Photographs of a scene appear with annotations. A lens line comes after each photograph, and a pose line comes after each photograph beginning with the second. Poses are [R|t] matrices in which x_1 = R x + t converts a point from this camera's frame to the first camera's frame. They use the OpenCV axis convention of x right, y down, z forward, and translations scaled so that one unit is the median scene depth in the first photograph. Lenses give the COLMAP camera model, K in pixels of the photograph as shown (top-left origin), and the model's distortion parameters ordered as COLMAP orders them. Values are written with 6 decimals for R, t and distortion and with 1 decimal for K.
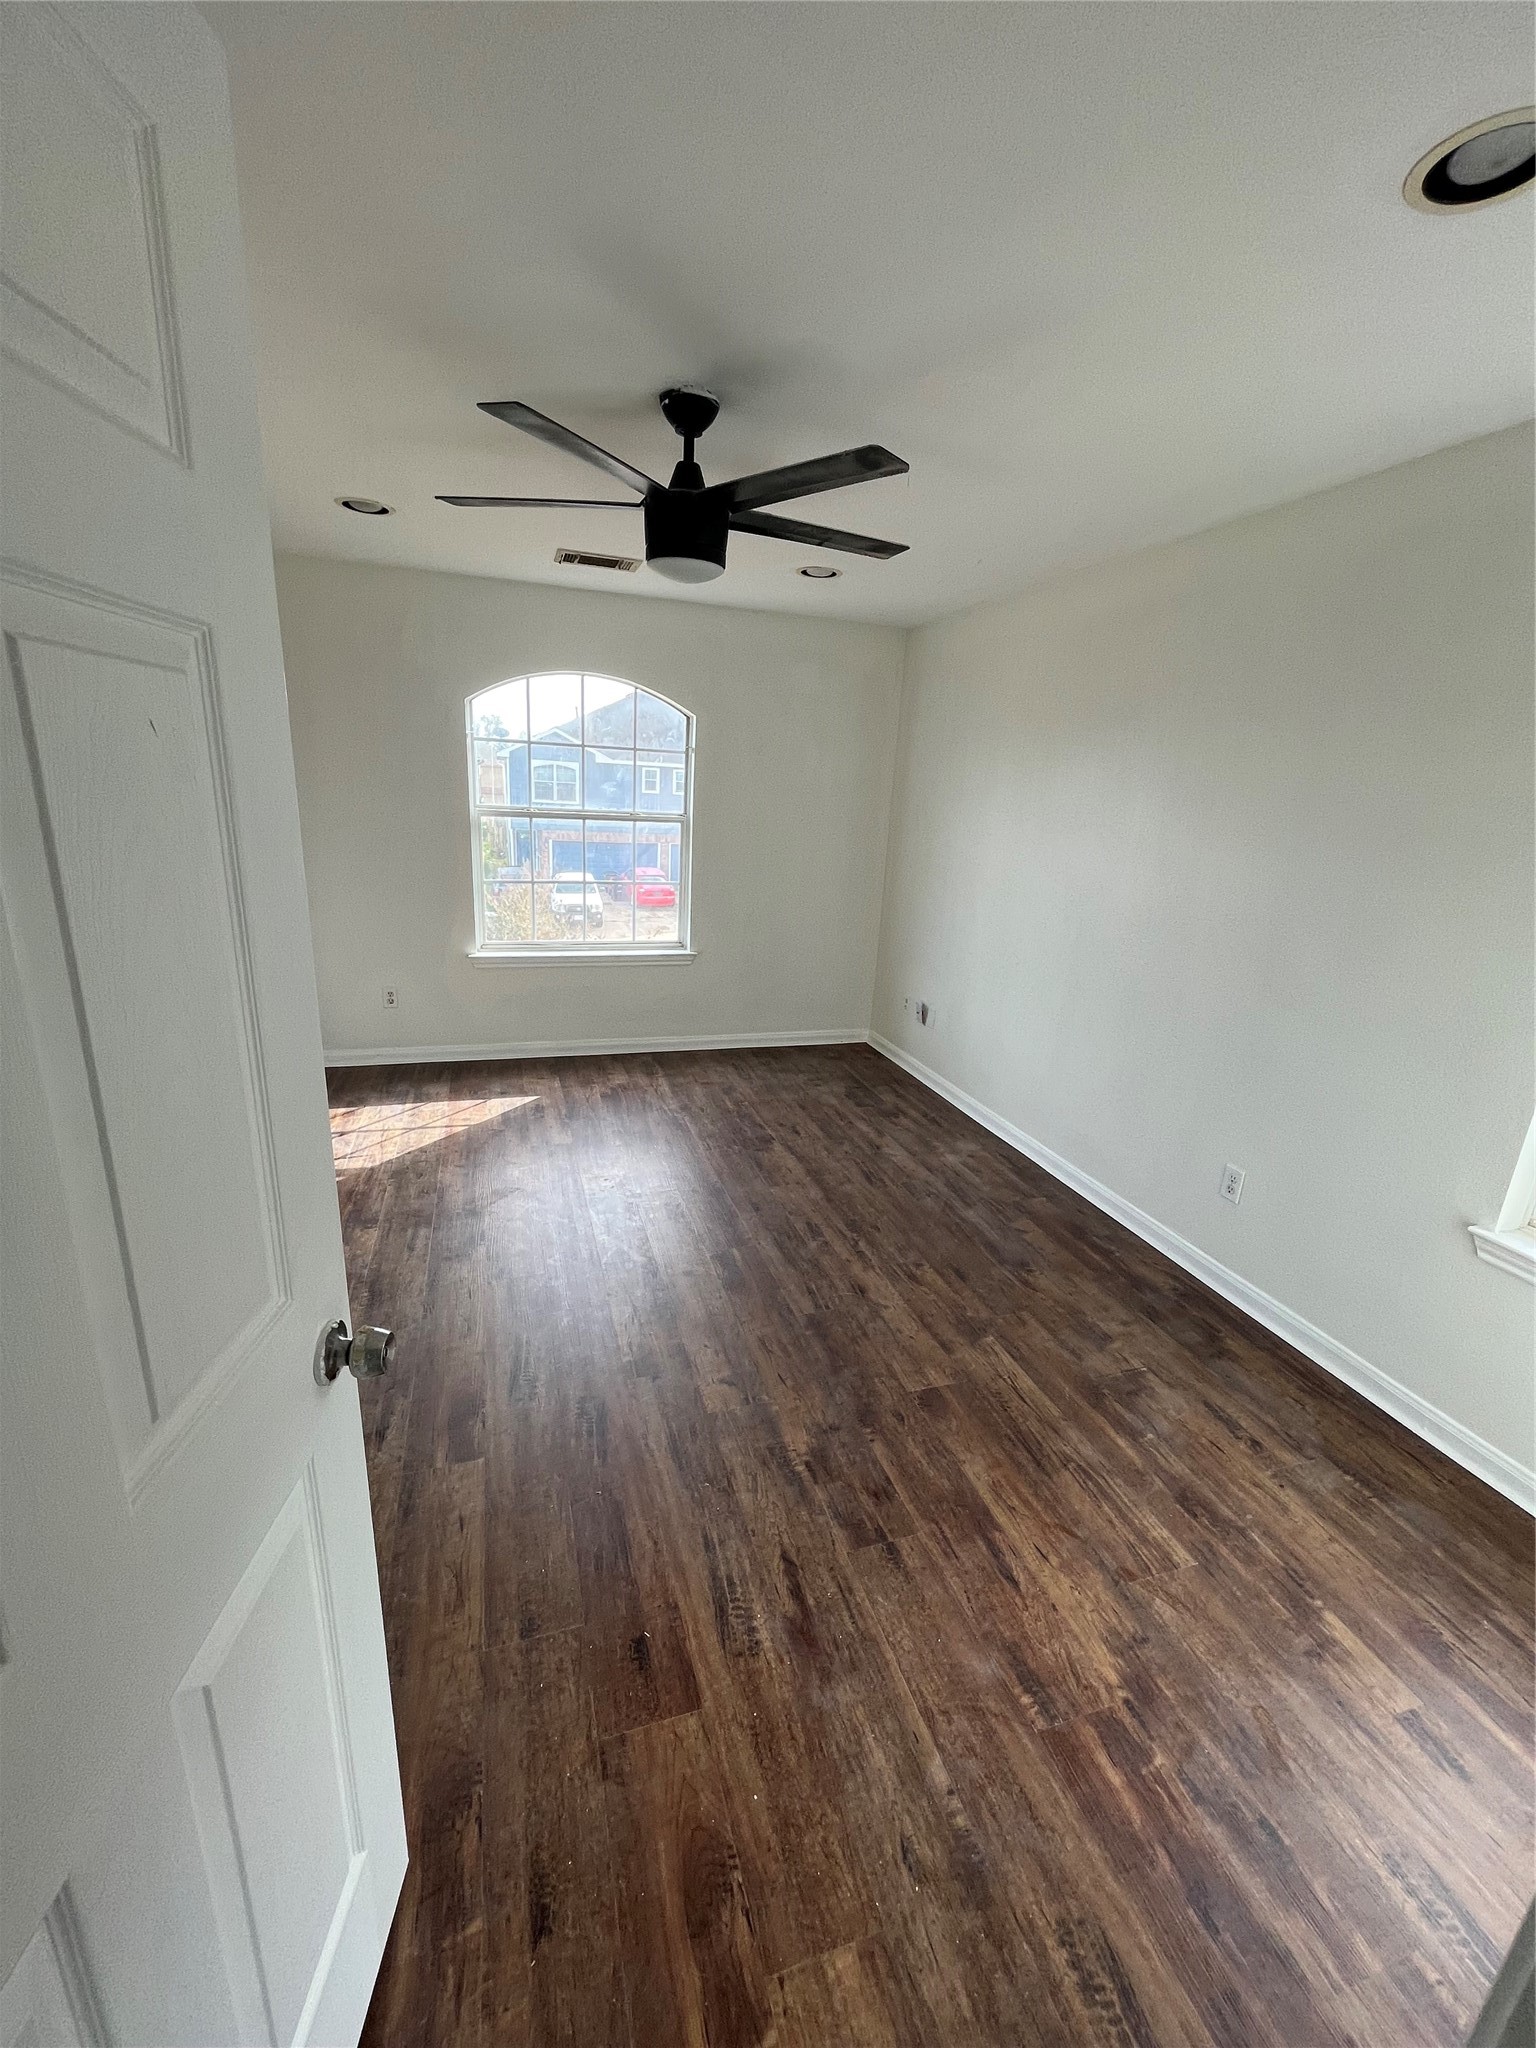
lens RADIAL K [[824.9, 0, 775.7], [0, 824.9, 1027.4], [0, 0, 1]] dist [-0.003523, 0.000586]
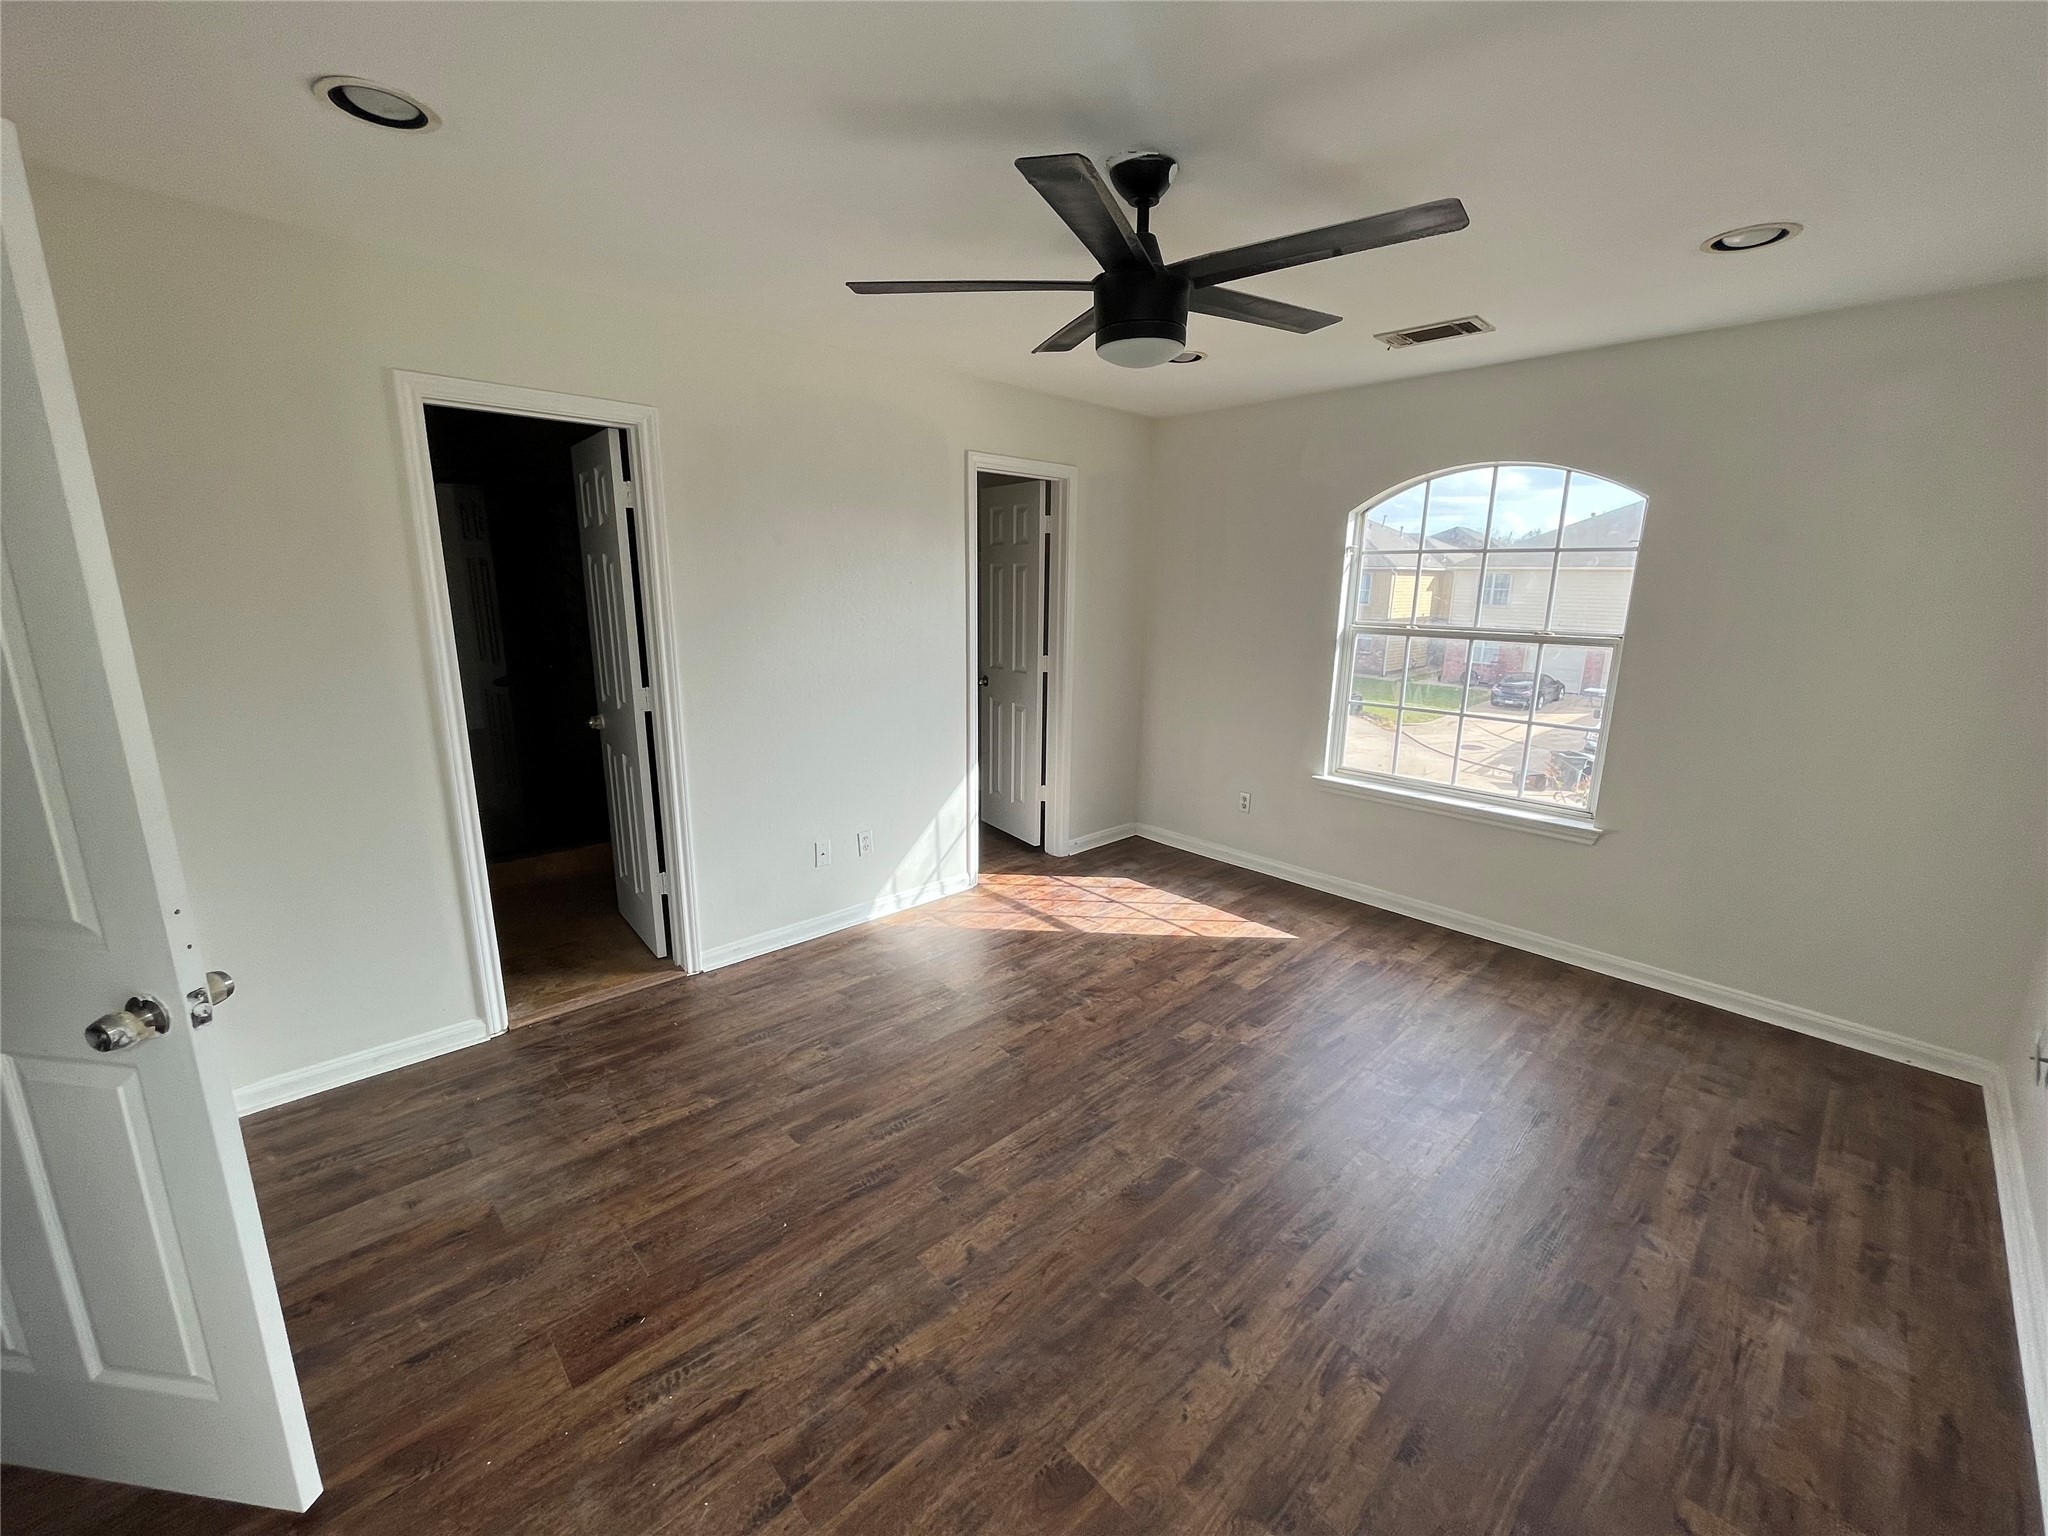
lens RADIAL K [[824.9, 0, 1024.2], [0, 824.9, 773.0], [0, 0, 1]] dist [-0.003523, 0.000586]
pose [[0.427846, 0.163335, -0.888971, 0.616551], [-0.242039, 0.968320, 0.061425, -0.126813], [0.870842, 0.188886, 0.453825, 0.510770]]
